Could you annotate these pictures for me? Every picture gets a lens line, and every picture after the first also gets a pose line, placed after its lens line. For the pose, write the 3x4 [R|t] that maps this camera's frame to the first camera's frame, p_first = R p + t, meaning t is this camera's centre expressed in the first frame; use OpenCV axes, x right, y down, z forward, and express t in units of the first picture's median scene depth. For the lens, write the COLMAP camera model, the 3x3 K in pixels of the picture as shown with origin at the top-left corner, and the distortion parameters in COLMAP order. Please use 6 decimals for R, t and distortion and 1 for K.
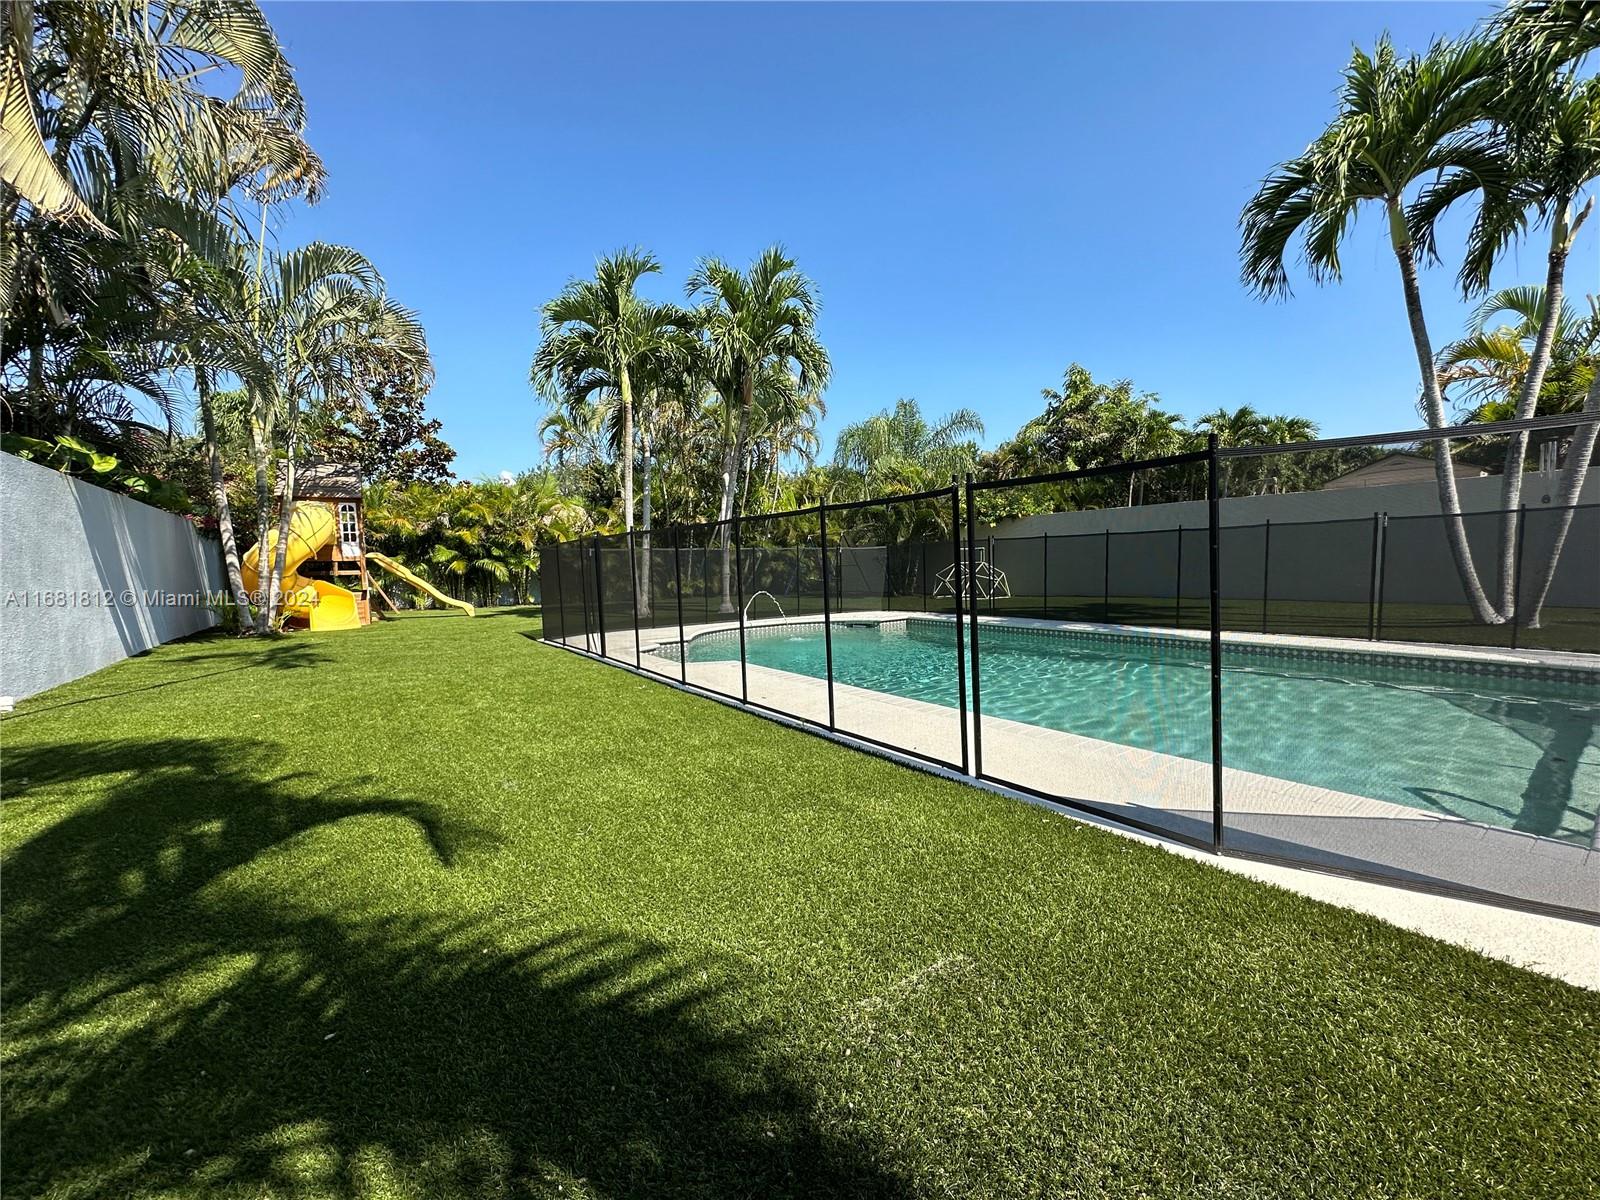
lens RADIAL K [[634.0, 0, 800.0], [0, 634.0, 600.0], [0, 0, 1]] dist [-0.000740, -0.000302]
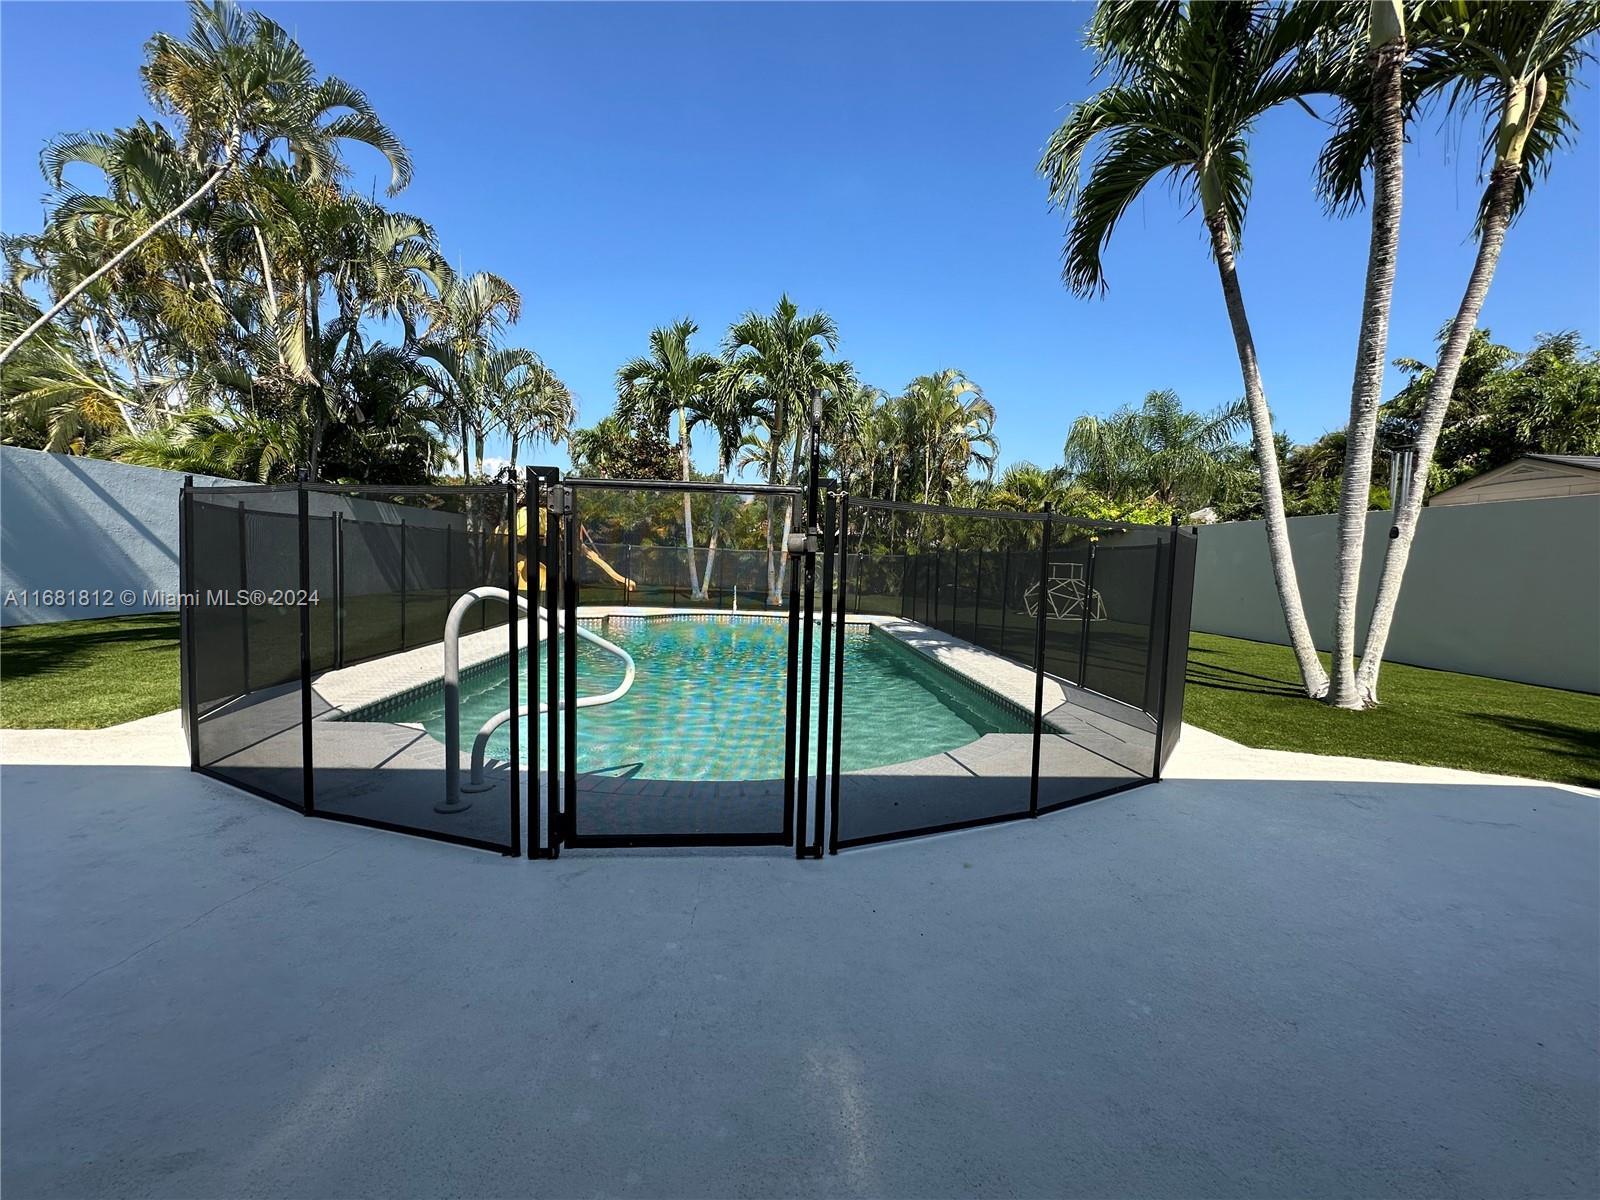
lens RADIAL K [[633.9, 0, 801.6], [0, 633.9, 601.6], [0, 0, 1]] dist [-0.002468, -0.000127]
pose [[0.862508, 0.082255, -0.499314, 0.624182], [-0.081434, 0.996402, 0.023476, -0.016280], [0.499449, 0.020413, 0.866103, -0.001508]]
